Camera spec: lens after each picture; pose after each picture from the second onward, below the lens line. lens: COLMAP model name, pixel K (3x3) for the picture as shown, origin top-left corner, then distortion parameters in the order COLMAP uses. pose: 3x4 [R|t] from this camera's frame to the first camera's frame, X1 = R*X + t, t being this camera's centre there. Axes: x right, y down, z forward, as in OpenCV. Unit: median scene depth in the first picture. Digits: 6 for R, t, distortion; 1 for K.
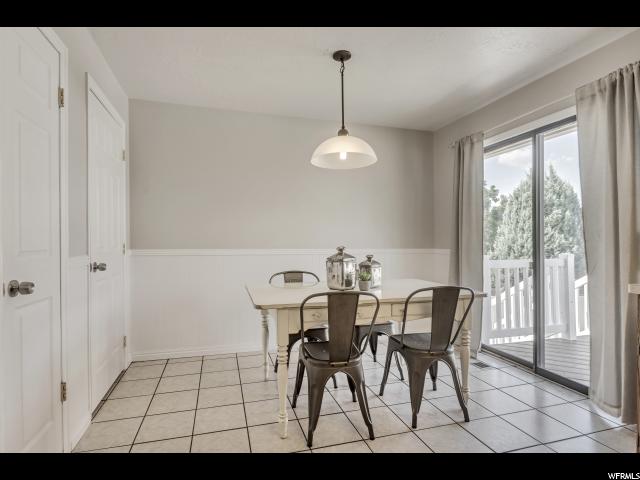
lens RADIAL K [[329.3, 0, 309.7], [0, 329.3, 238.0], [0, 0, 1]] dist [0.005728, 0.000345]
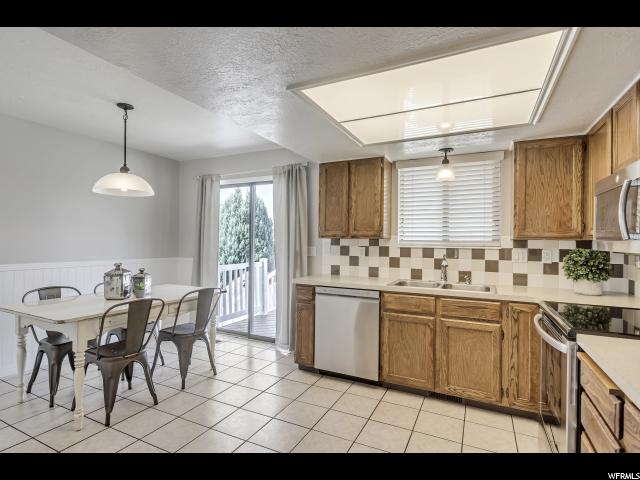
lens RADIAL K [[329.3, 0, 315.5], [0, 329.3, 242.7], [0, 0, 1]] dist [0.005728, 0.000345]
pose [[0.673004, 0.006839, 0.739607, -0.292550], [-0.019028, 0.999786, 0.008069, -0.066648], [-0.739394, -0.019504, 0.672991, -0.304810]]
